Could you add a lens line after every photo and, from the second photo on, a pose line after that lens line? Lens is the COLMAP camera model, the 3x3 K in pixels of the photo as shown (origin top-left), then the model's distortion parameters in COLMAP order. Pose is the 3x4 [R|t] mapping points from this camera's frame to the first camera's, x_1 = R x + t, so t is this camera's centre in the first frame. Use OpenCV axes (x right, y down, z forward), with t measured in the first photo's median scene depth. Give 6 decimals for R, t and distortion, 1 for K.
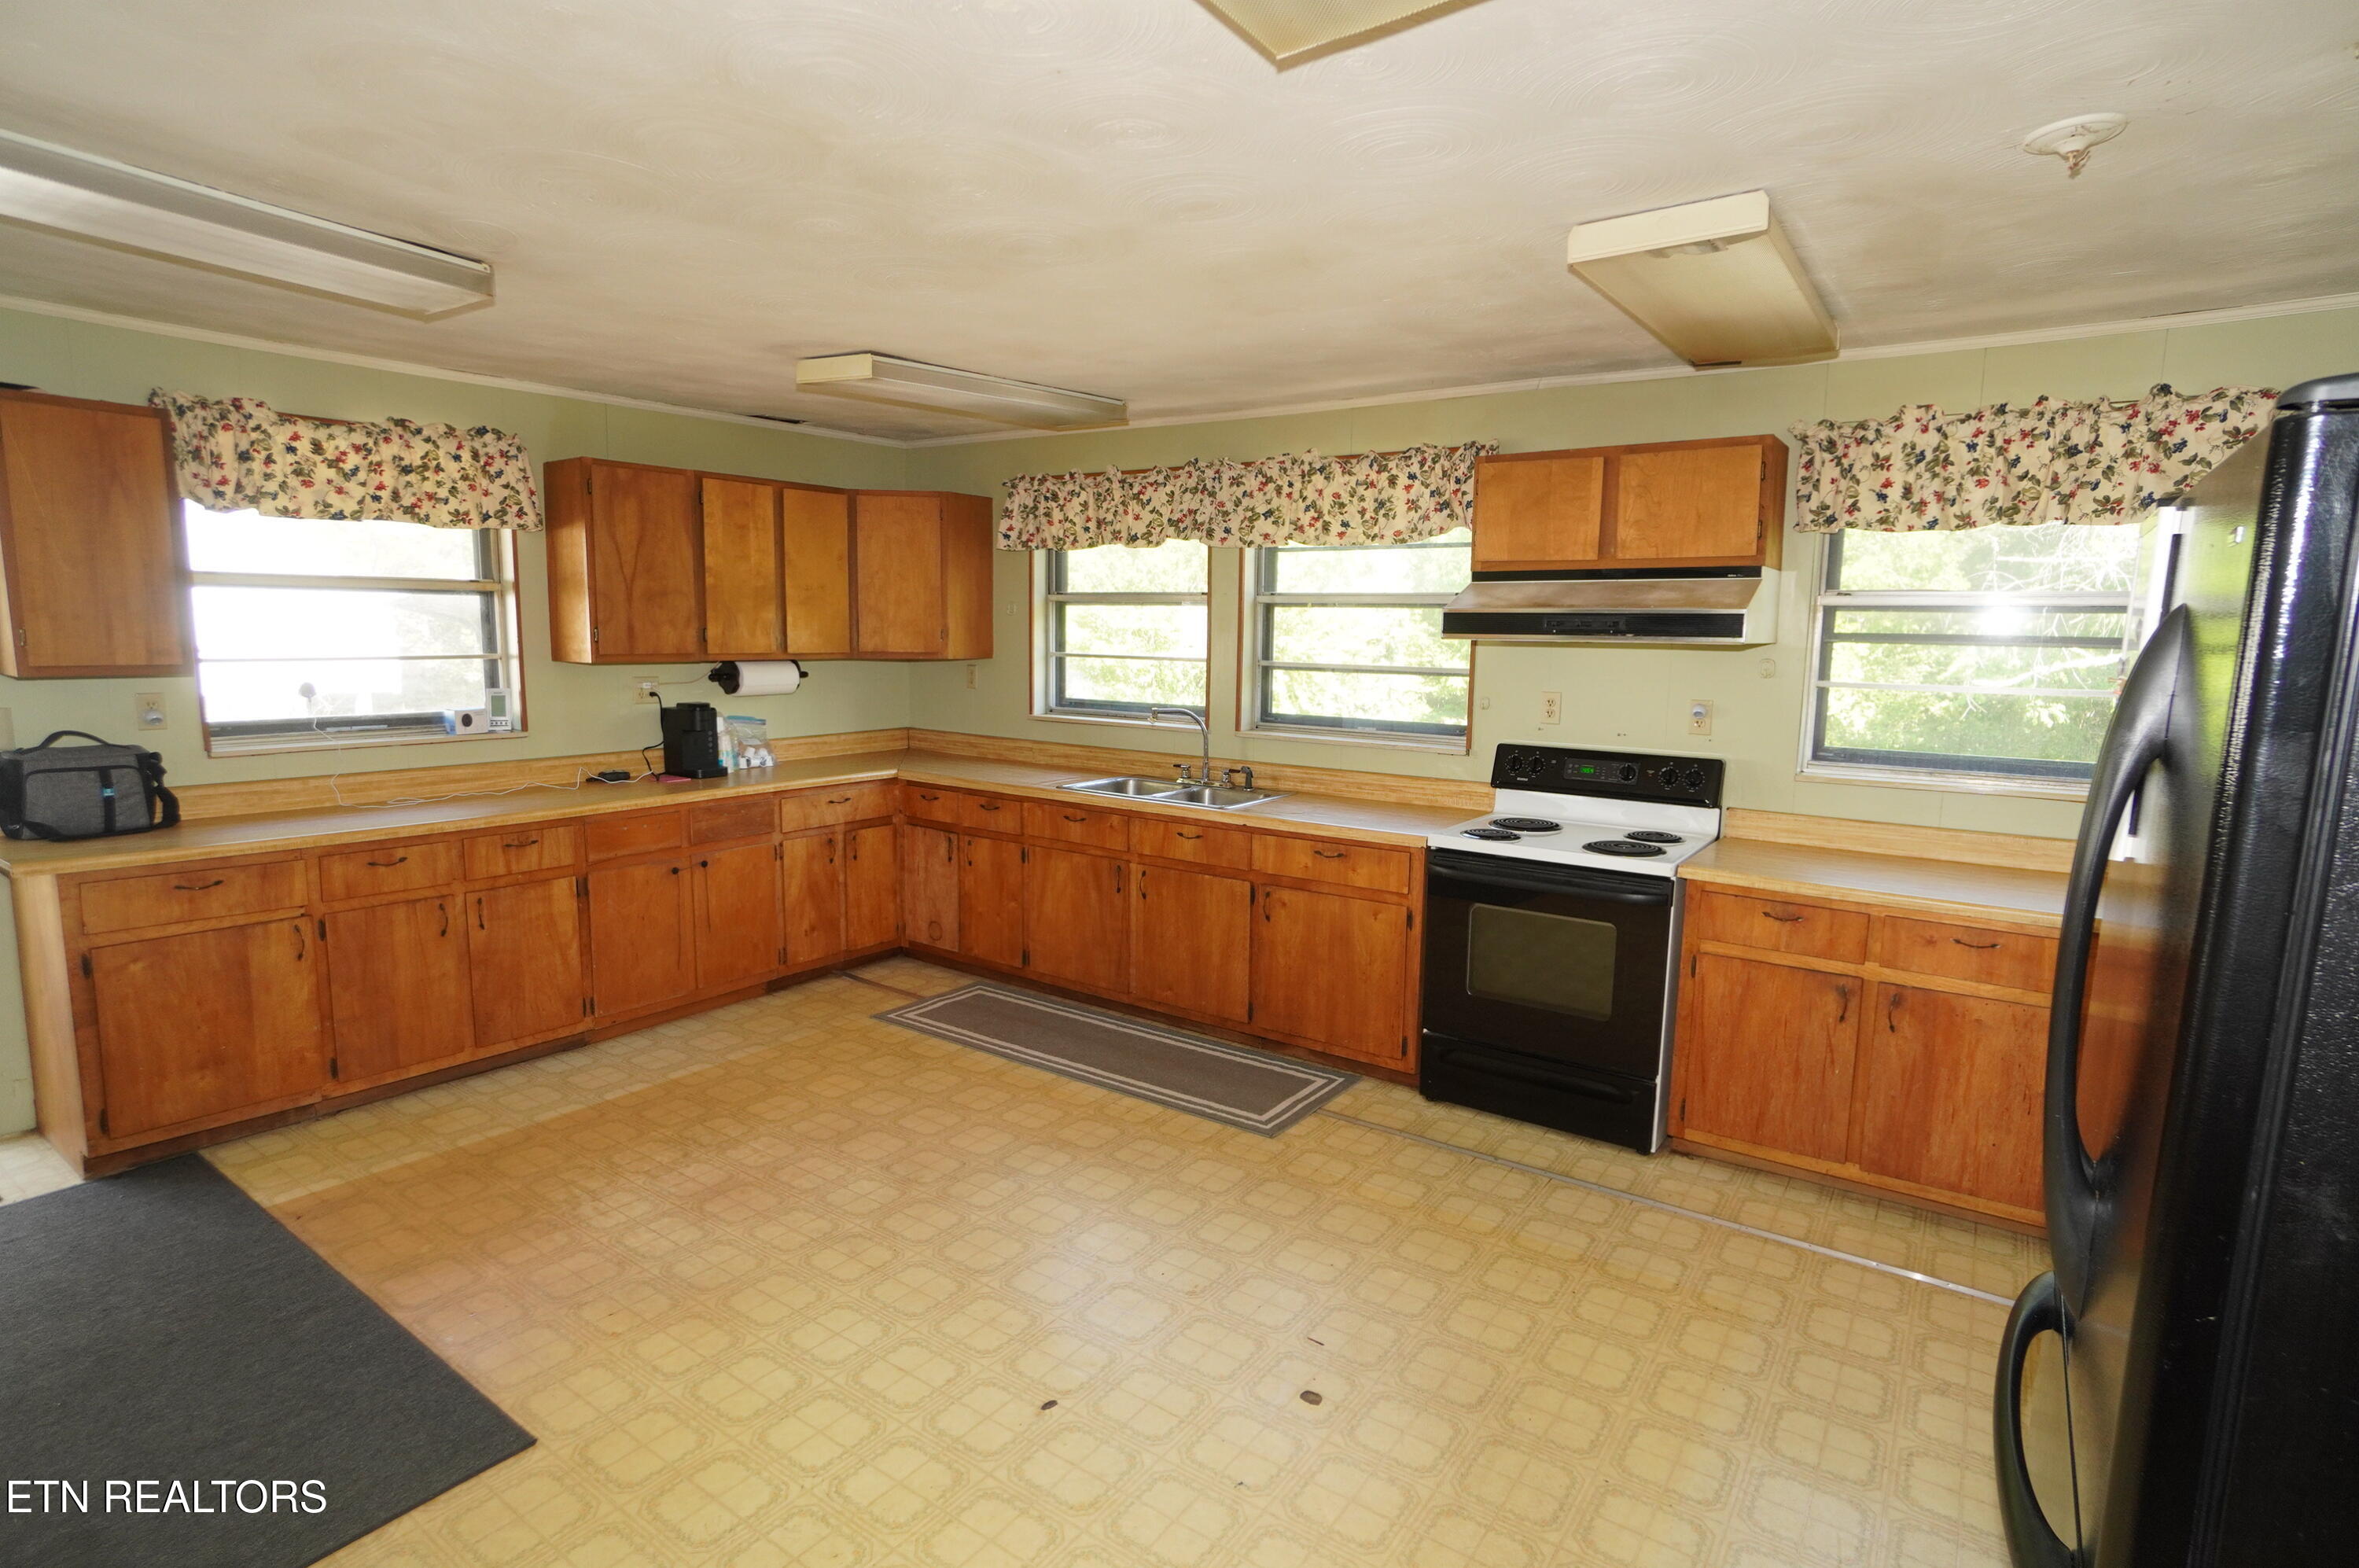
lens RADIAL K [[1202.9, 0, 1180.7], [0, 1202.9, 789.7], [0, 0, 1]] dist [-0.016859, 0.000363]
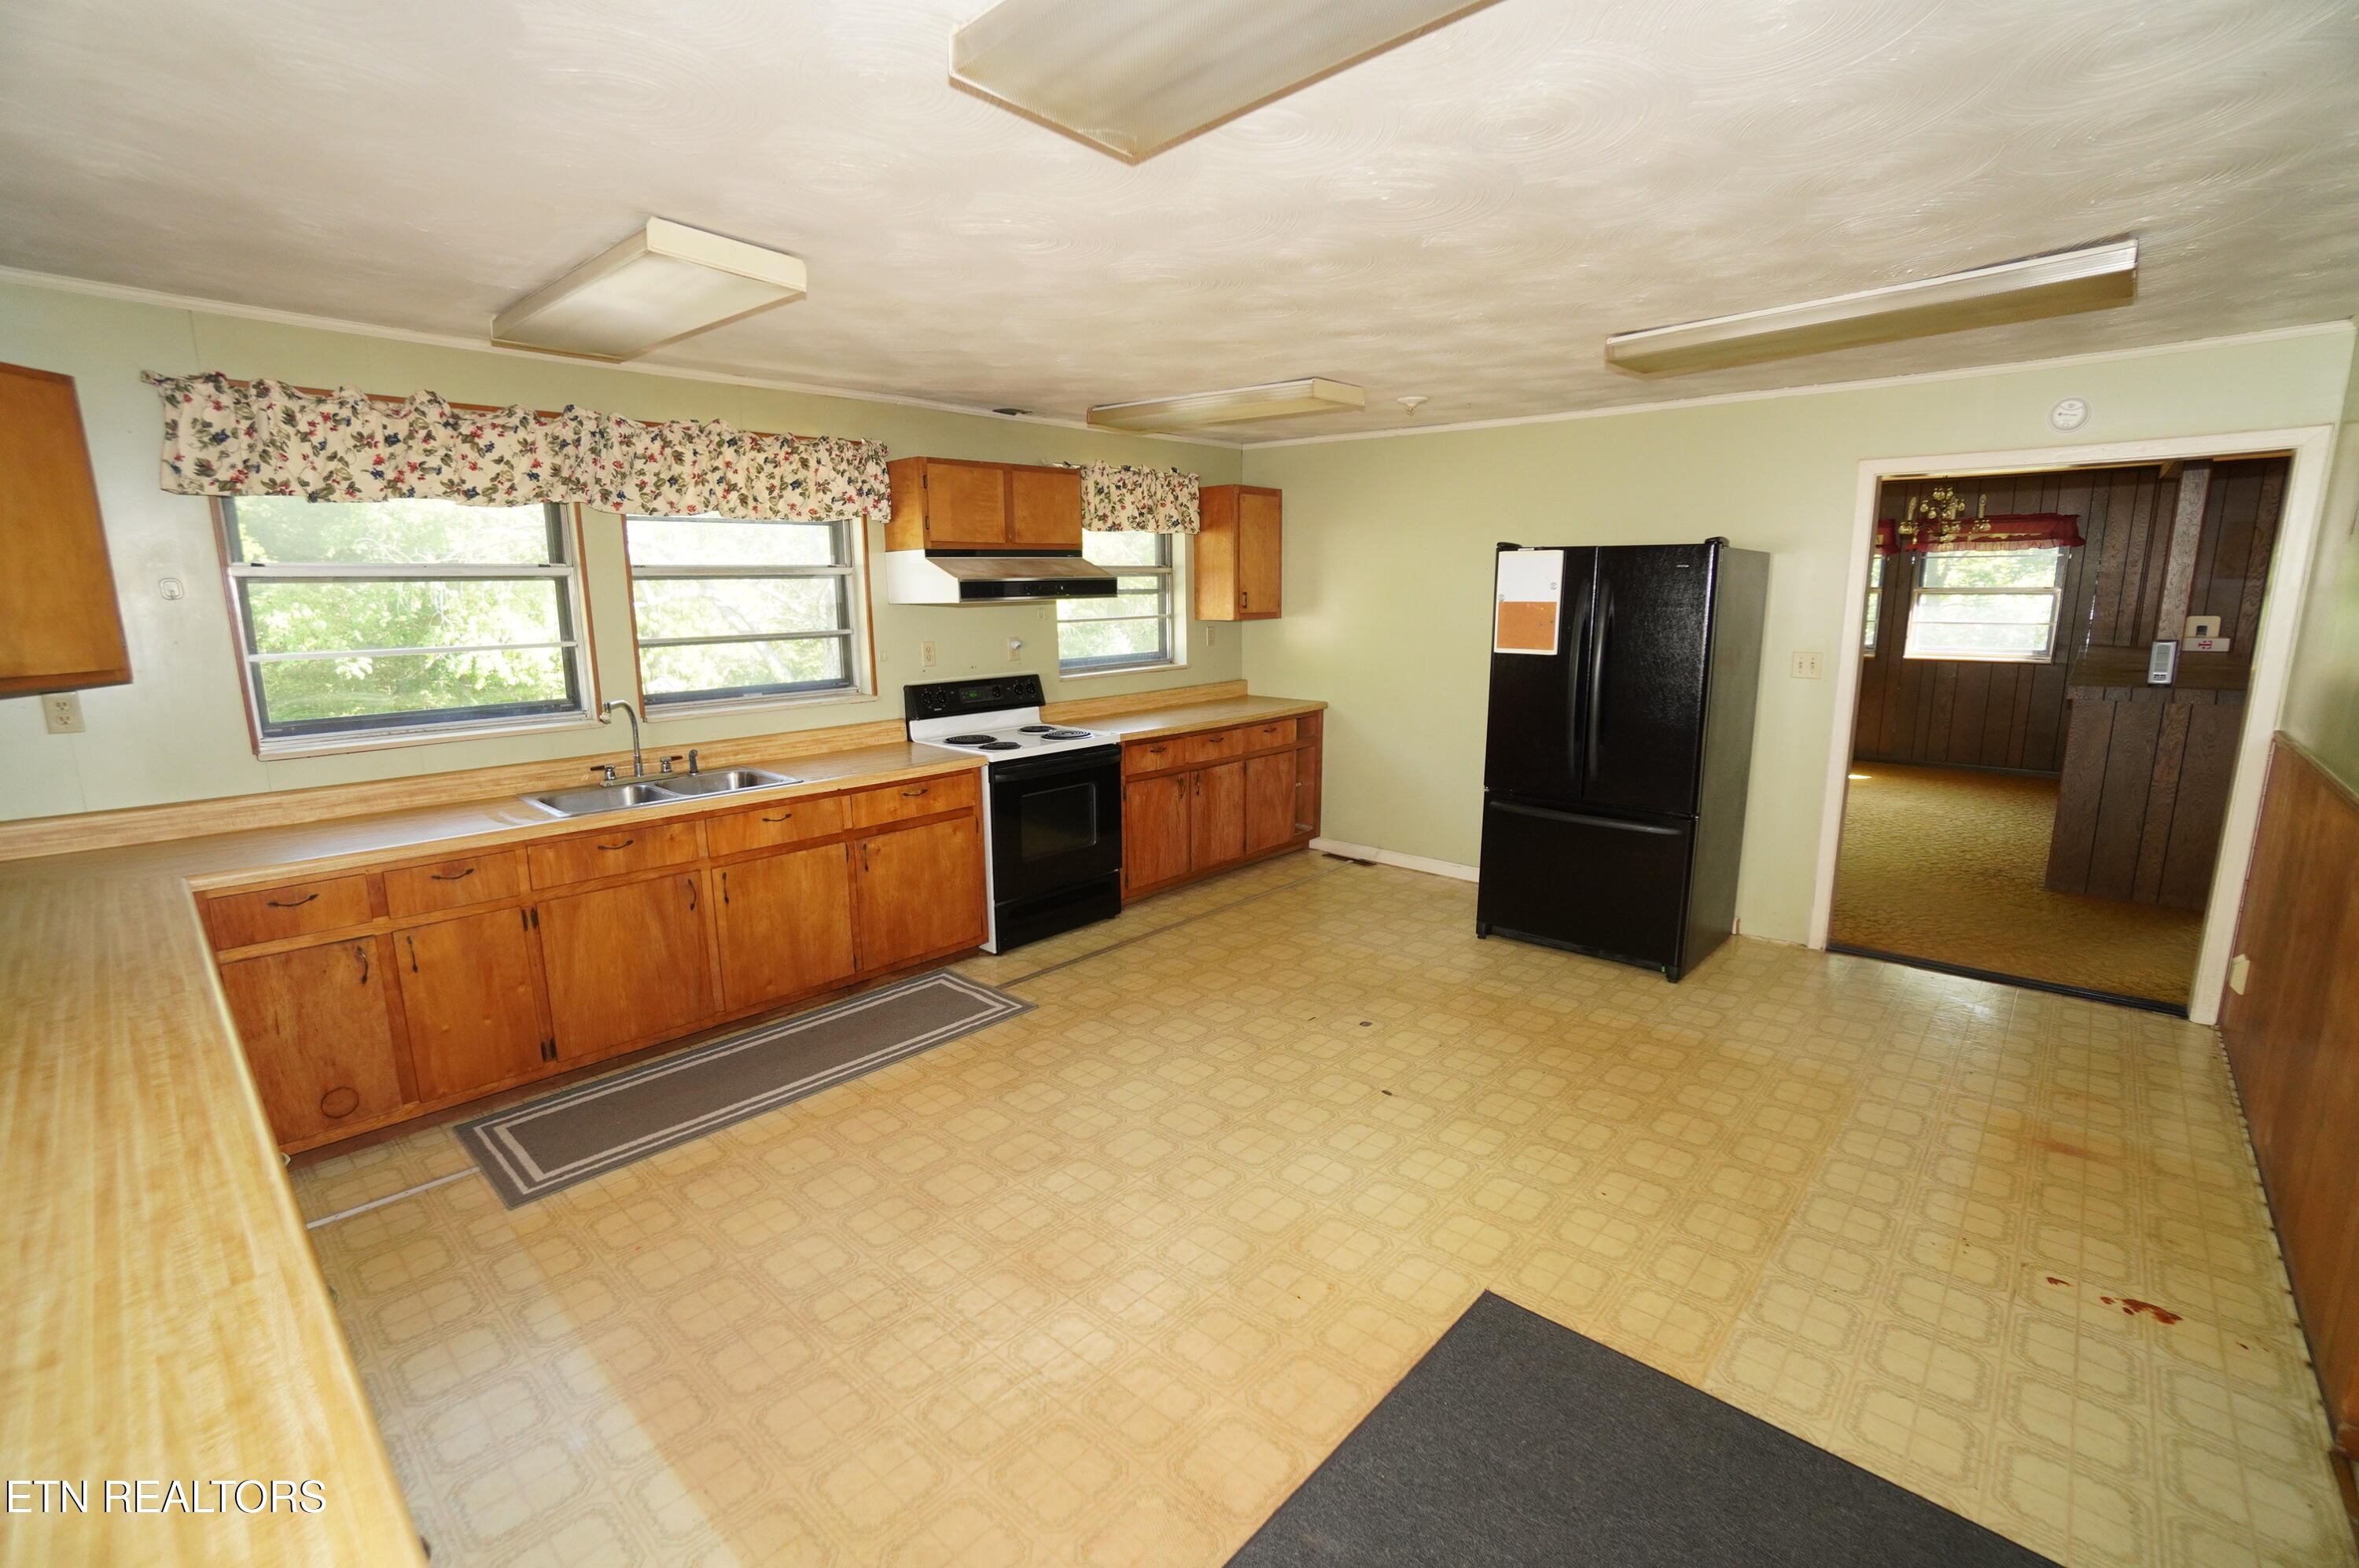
lens RADIAL K [[1042.6, 0, 1170.1], [0, 1042.6, 783.7], [0, 0, 1]] dist [-0.059813, 0.016786]
pose [[0.122604, -0.197514, 0.972603, -0.784763], [0.151473, 0.972239, 0.178346, -0.091718], [-0.980828, 0.125457, 0.149119, 0.585141]]
